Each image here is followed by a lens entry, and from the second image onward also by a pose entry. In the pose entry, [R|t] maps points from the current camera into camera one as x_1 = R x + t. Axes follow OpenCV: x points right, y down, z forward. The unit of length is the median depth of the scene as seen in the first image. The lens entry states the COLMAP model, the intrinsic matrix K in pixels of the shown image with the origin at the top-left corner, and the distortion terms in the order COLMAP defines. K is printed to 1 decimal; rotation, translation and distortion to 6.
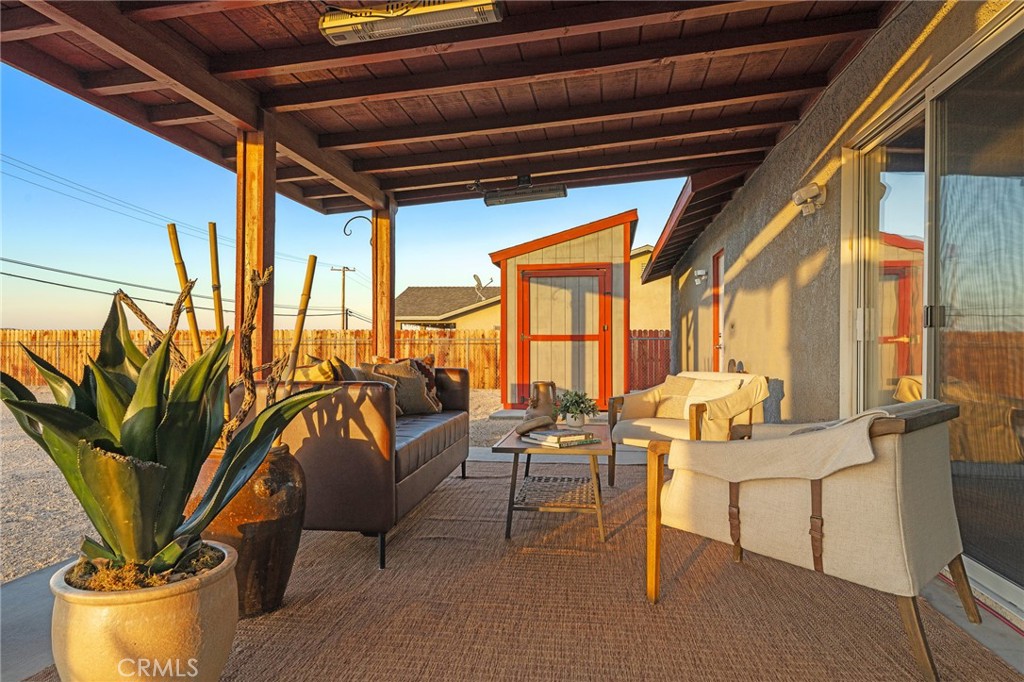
lens RADIAL K [[670.6, 0, 507.4], [0, 670.6, 349.9], [0, 0, 1]] dist [0.002044, 0.000458]
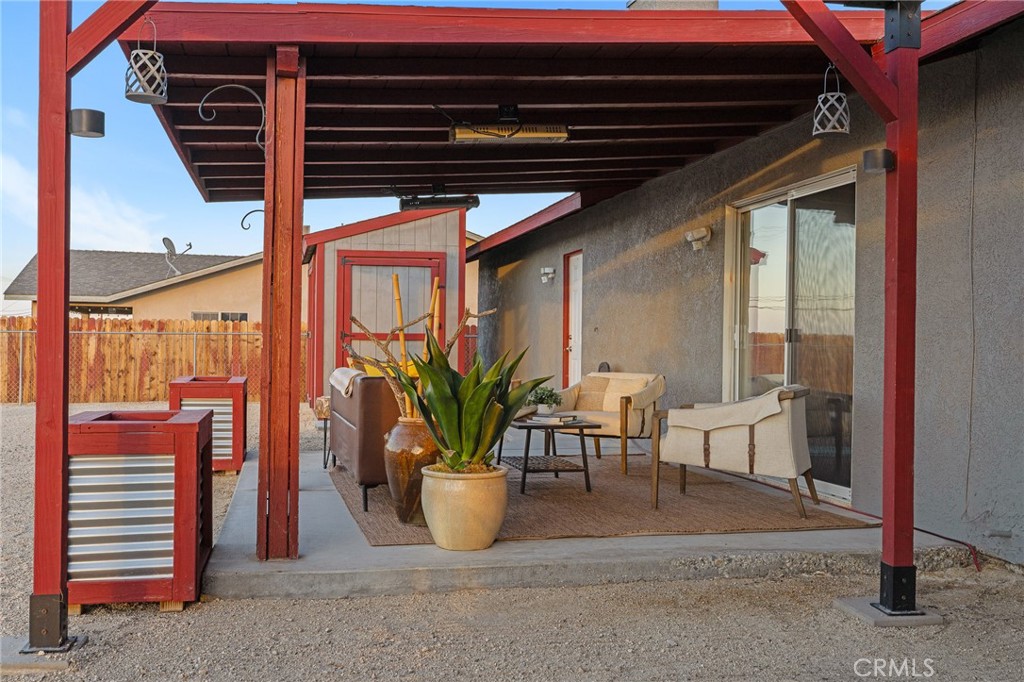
lens RADIAL K [[1044.2, 0, 513.6], [0, 1044.2, 340.3], [0, 0, 1]] dist [0.005402, 0.000000]
pose [[0.931758, 0.011337, 0.362902, -0.292625], [-0.009041, 0.999927, -0.008024, -0.004251], [-0.362967, 0.004195, 0.931793, -0.356900]]
